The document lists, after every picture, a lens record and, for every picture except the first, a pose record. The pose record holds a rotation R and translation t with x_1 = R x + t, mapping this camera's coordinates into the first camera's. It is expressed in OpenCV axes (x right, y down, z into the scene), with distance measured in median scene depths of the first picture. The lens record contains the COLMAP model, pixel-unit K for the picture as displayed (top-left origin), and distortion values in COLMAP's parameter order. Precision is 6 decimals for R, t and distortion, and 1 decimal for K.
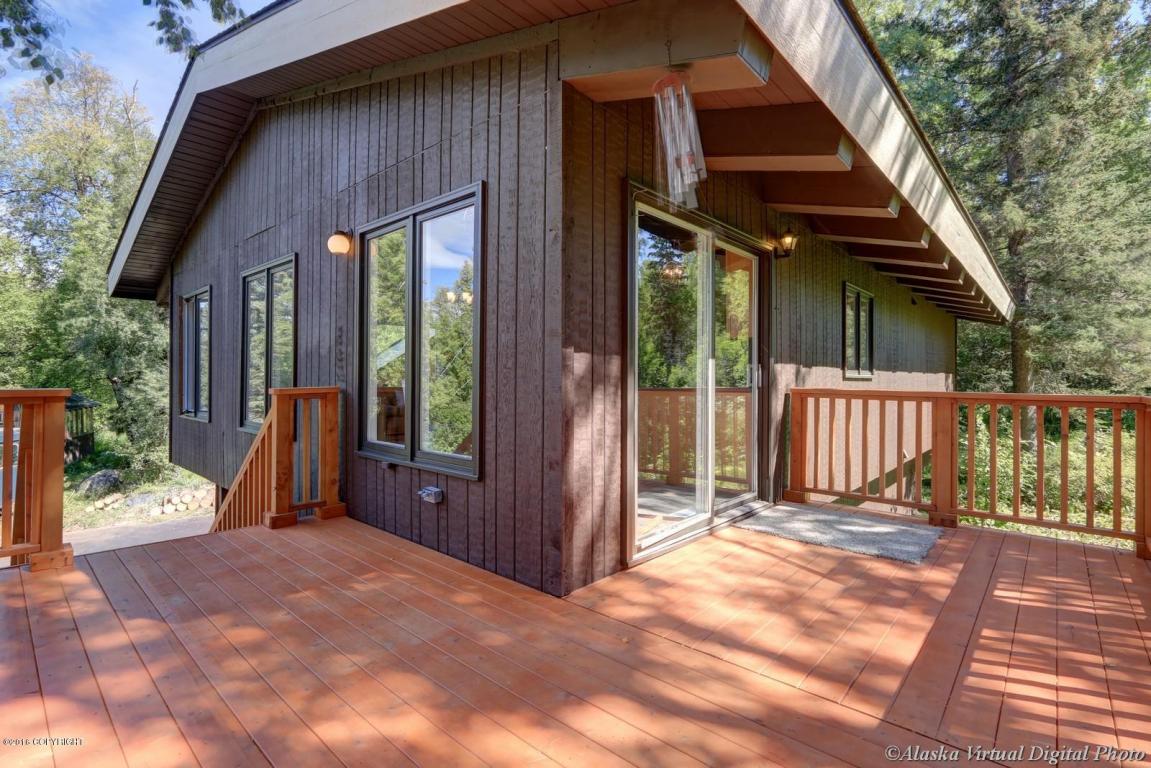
lens RADIAL K [[541.5, 0, 579.1], [0, 541.5, 380.7], [0, 0, 1]] dist [-0.015644, 0.000410]
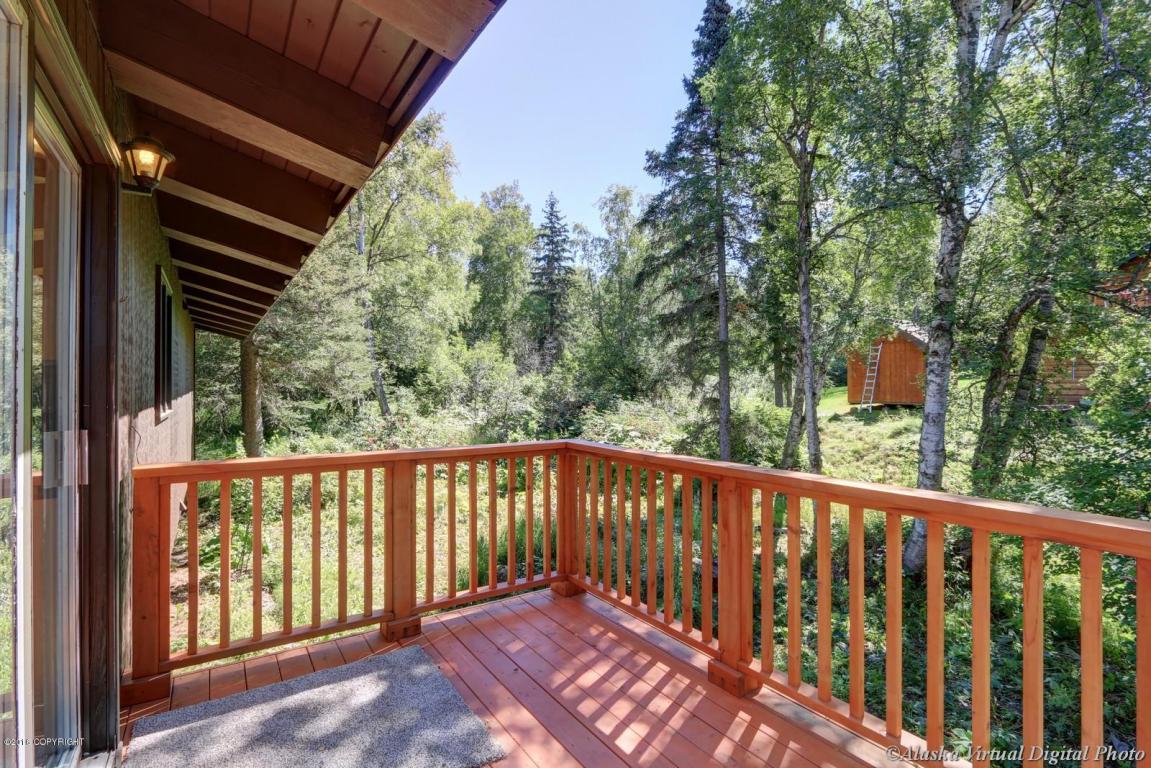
lens RADIAL K [[541.5, 0, 579.1], [0, 541.5, 380.7], [0, 0, 1]] dist [-0.015644, 0.000410]
pose [[0.256608, -0.001687, 0.966514, 0.037272], [0.013304, 0.999910, -0.001787, -0.062054], [-0.966424, 0.013317, 0.256607, 0.526508]]
